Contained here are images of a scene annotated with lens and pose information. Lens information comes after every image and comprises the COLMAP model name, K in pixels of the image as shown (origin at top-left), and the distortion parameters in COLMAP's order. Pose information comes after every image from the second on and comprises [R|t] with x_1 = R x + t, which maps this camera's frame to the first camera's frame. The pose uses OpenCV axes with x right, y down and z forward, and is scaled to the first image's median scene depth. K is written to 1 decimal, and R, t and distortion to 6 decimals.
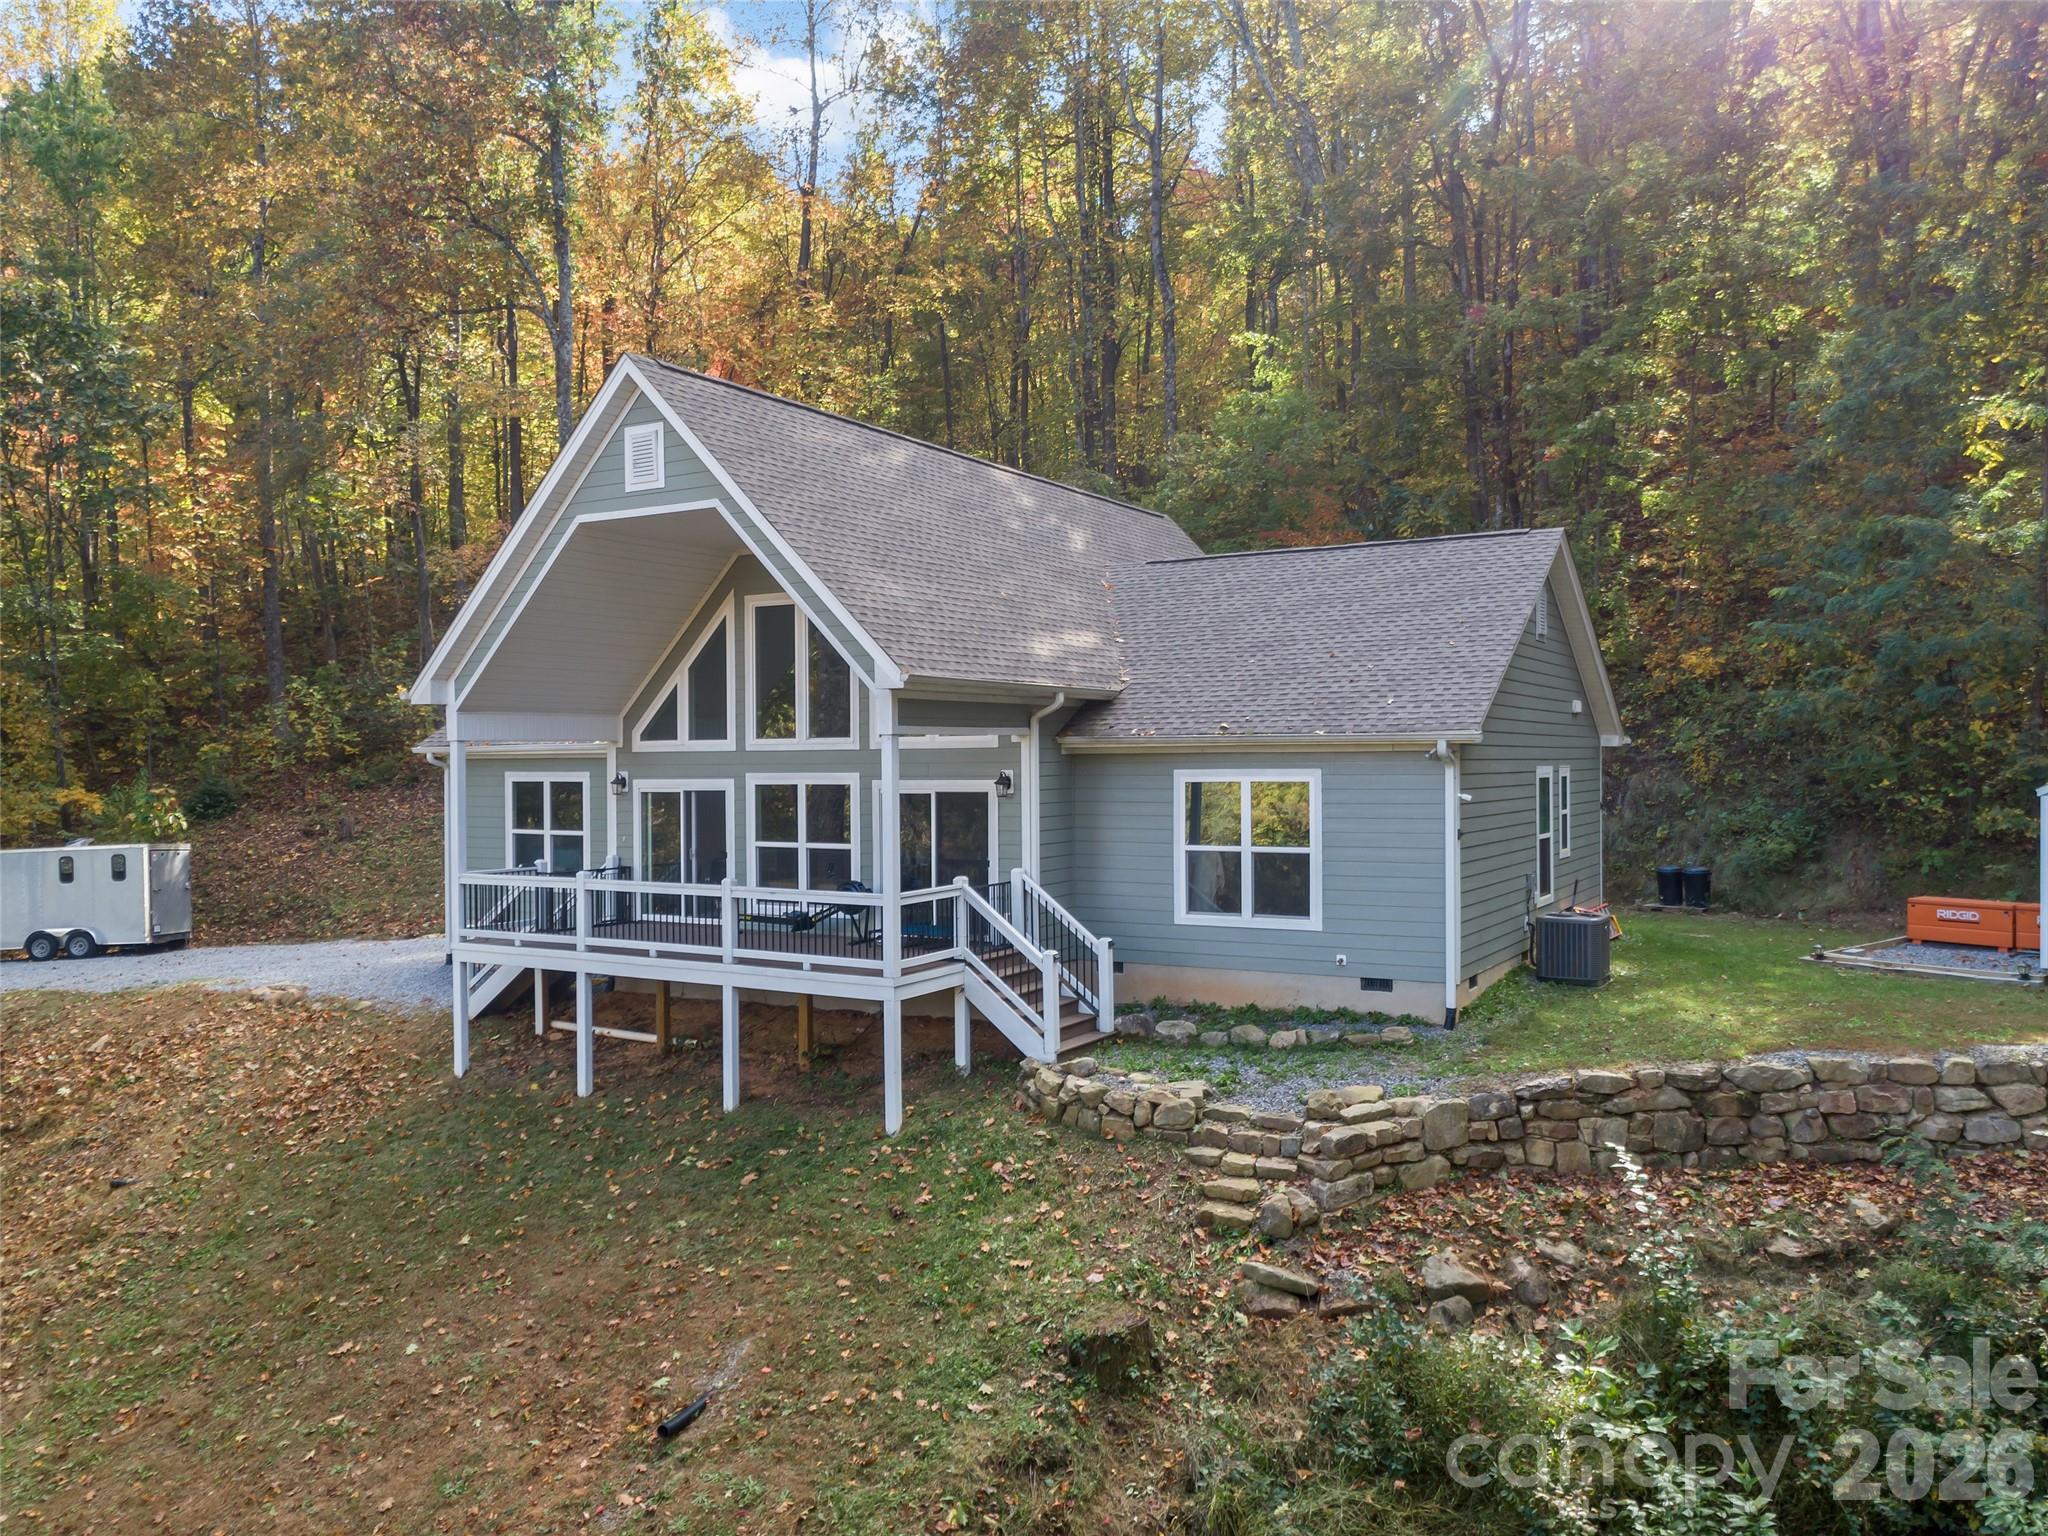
lens RADIAL K [[1556.4, 0, 1024.3], [0, 1556.4, 764.2], [0, 0, 1]] dist [-0.020428, 0.000271]
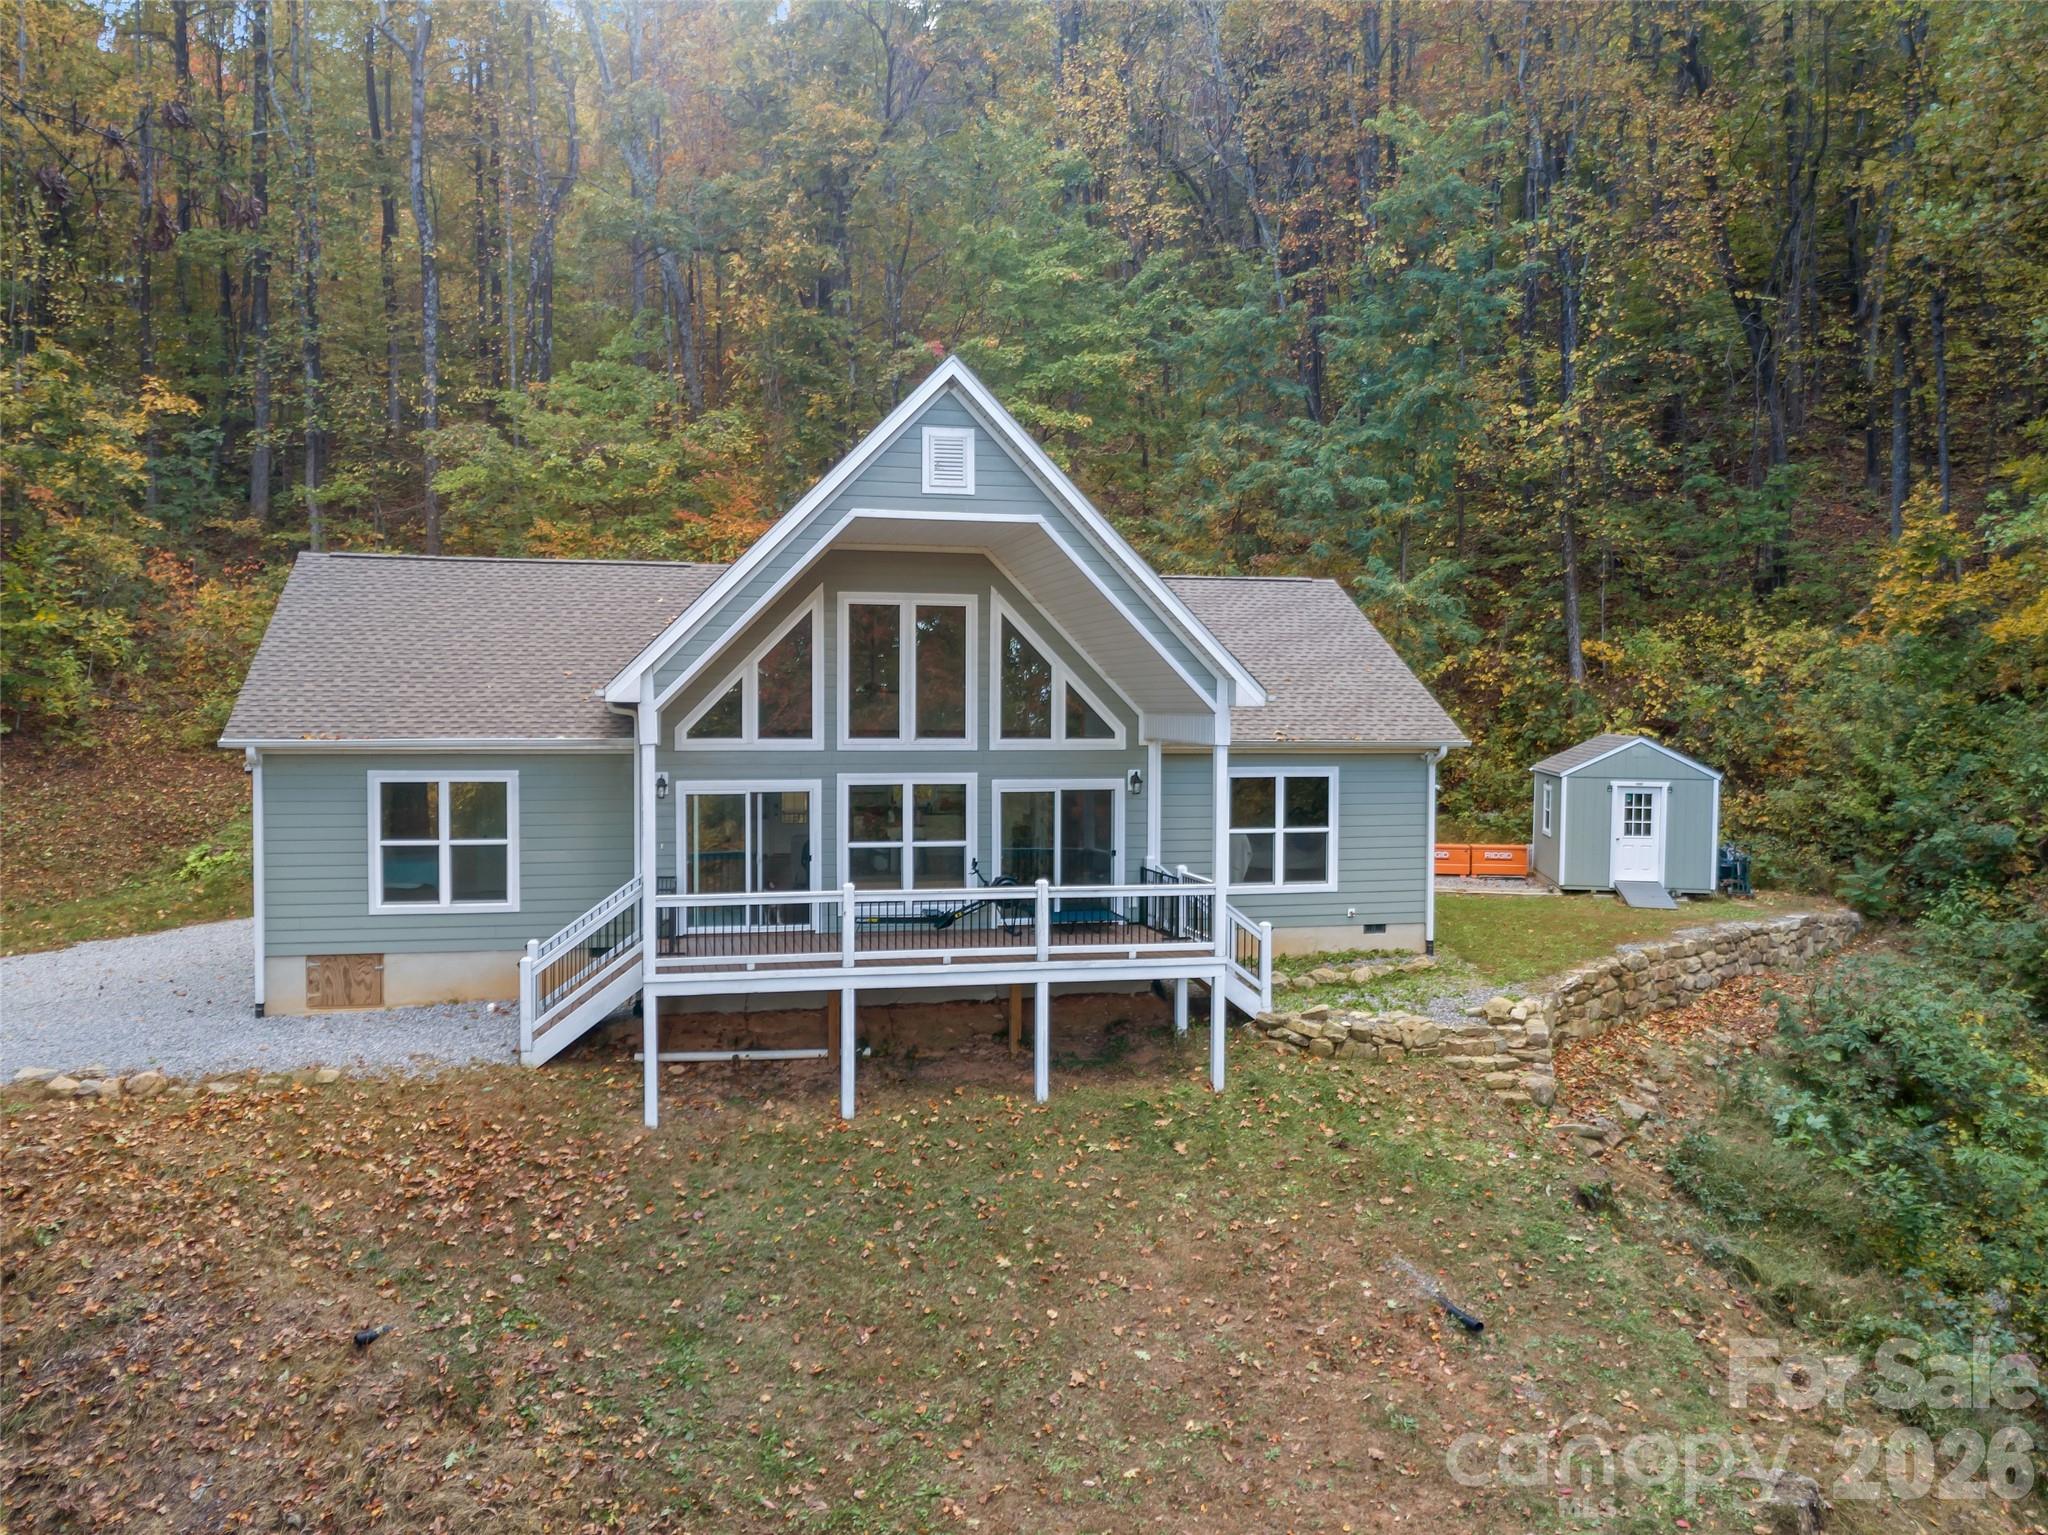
lens RADIAL K [[1556.4, 0, 1026.9], [0, 1556.4, 770.1], [0, 0, 1]] dist [-0.020428, 0.000271]
pose [[0.722549, -0.015427, 0.691148, -0.786103], [-0.007002, 0.999536, 0.029631, -0.026824], [-0.691285, -0.026250, 0.722106, 0.216614]]
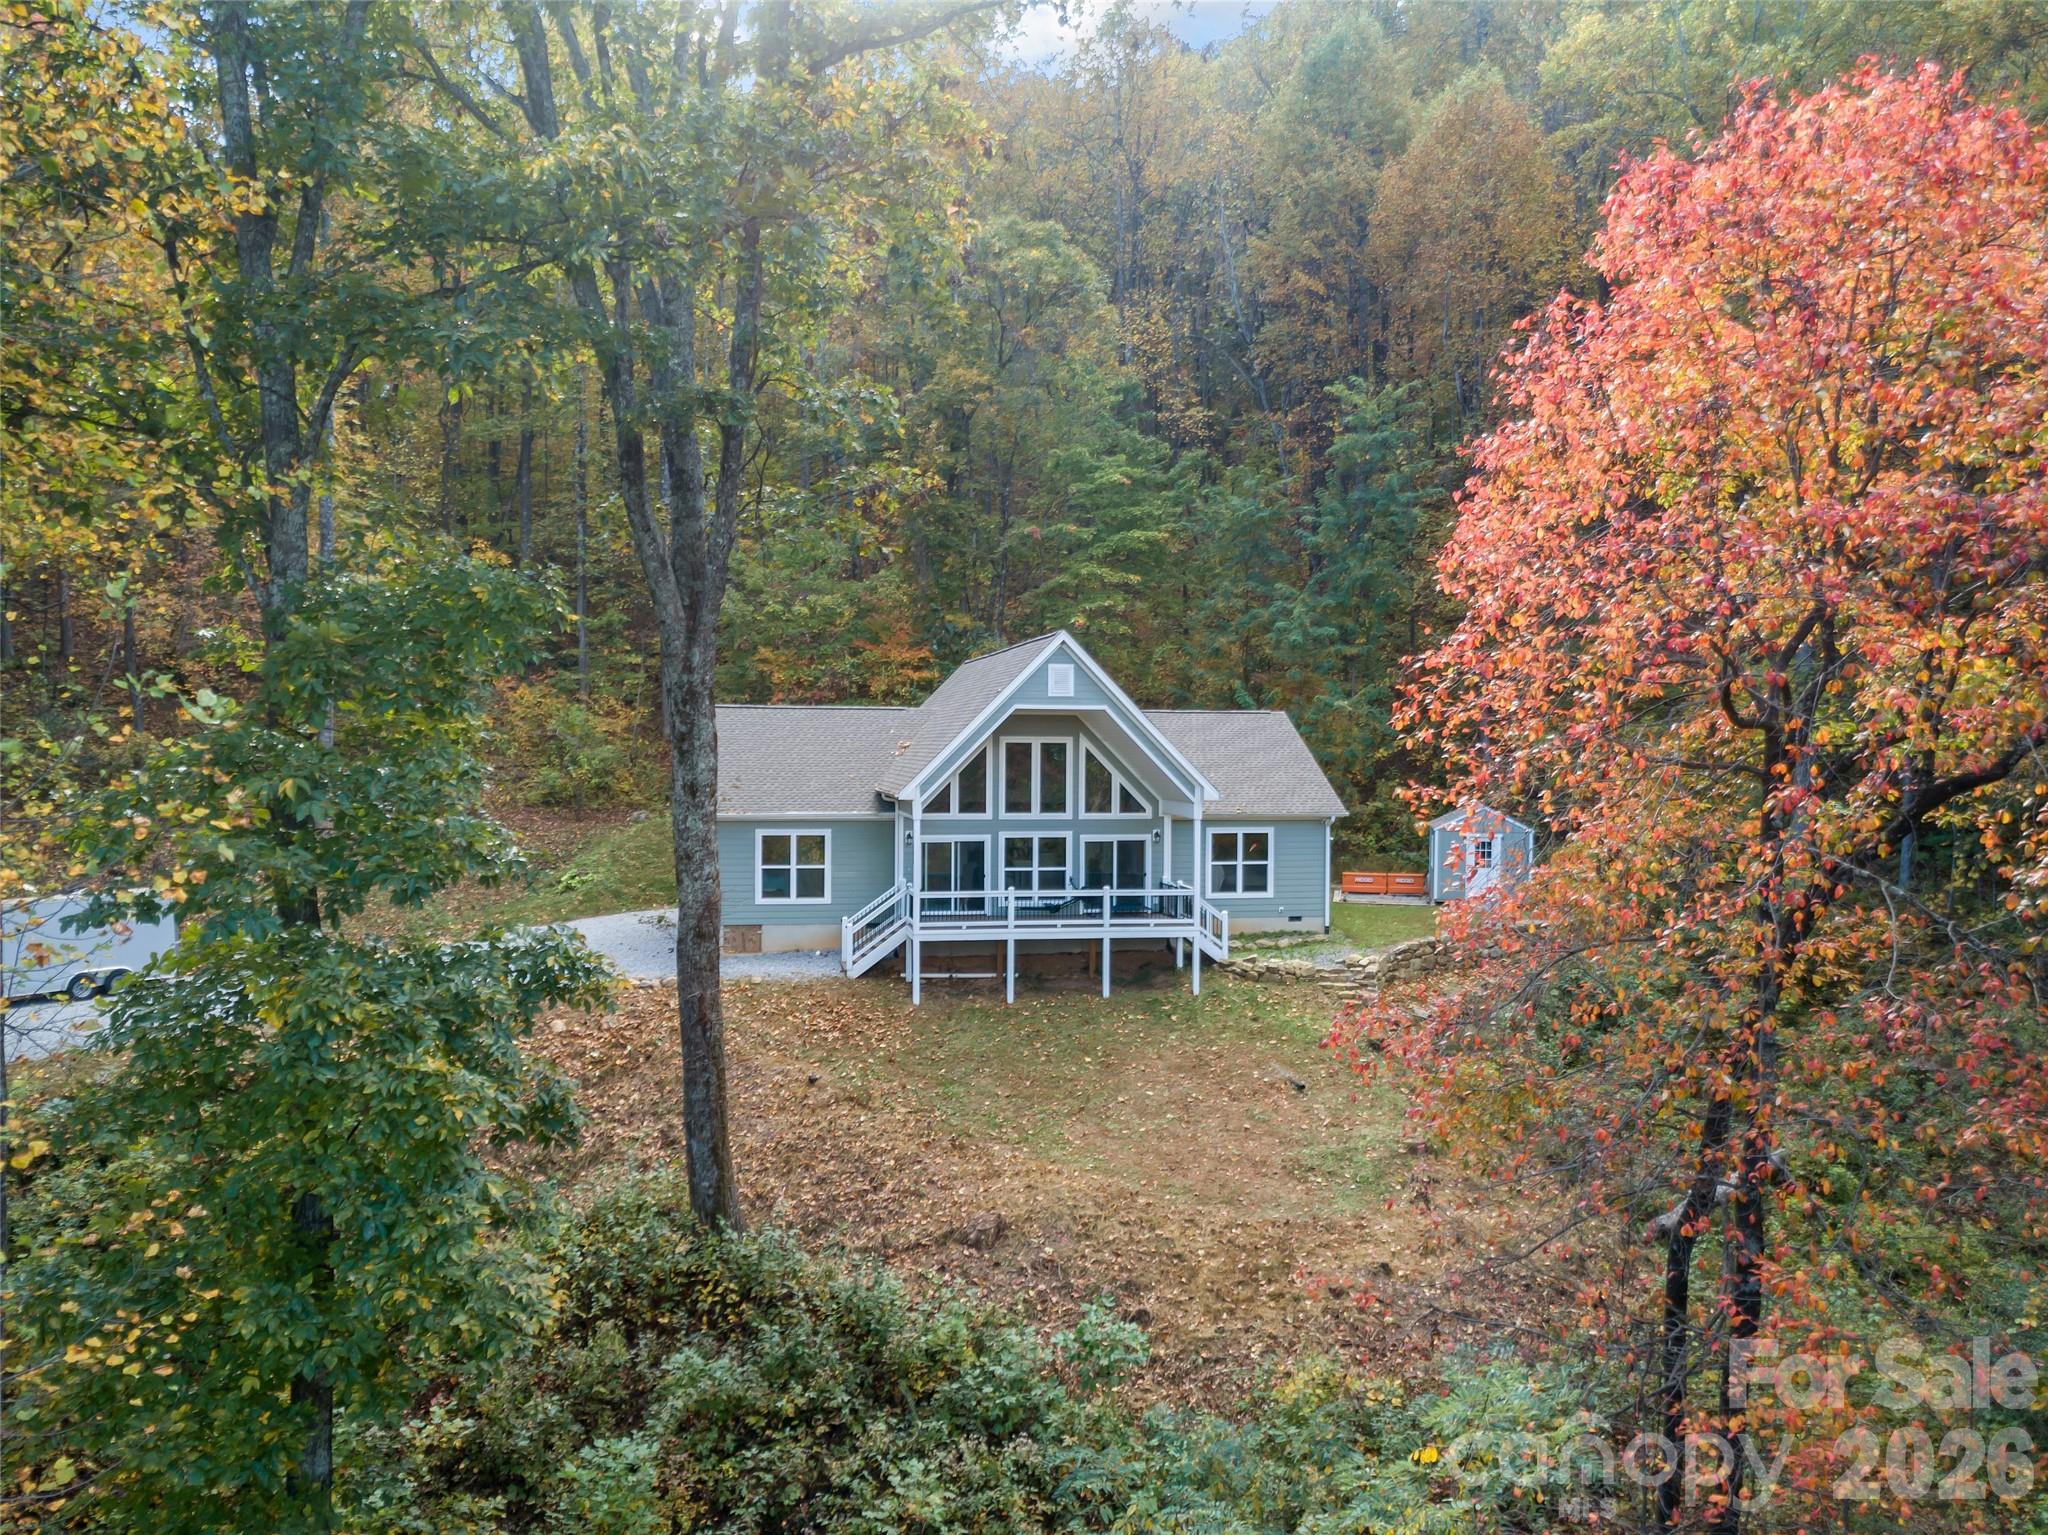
lens RADIAL K [[1556.4, 0, 1024.7], [0, 1556.4, 763.4], [0, 0, 1]] dist [-0.020428, 0.000271]
pose [[0.752281, 0.004688, 0.658825, -1.415114], [-0.009245, 0.999951, 0.003440, -0.084356], [-0.658777, -0.008679, 0.752288, -0.430461]]
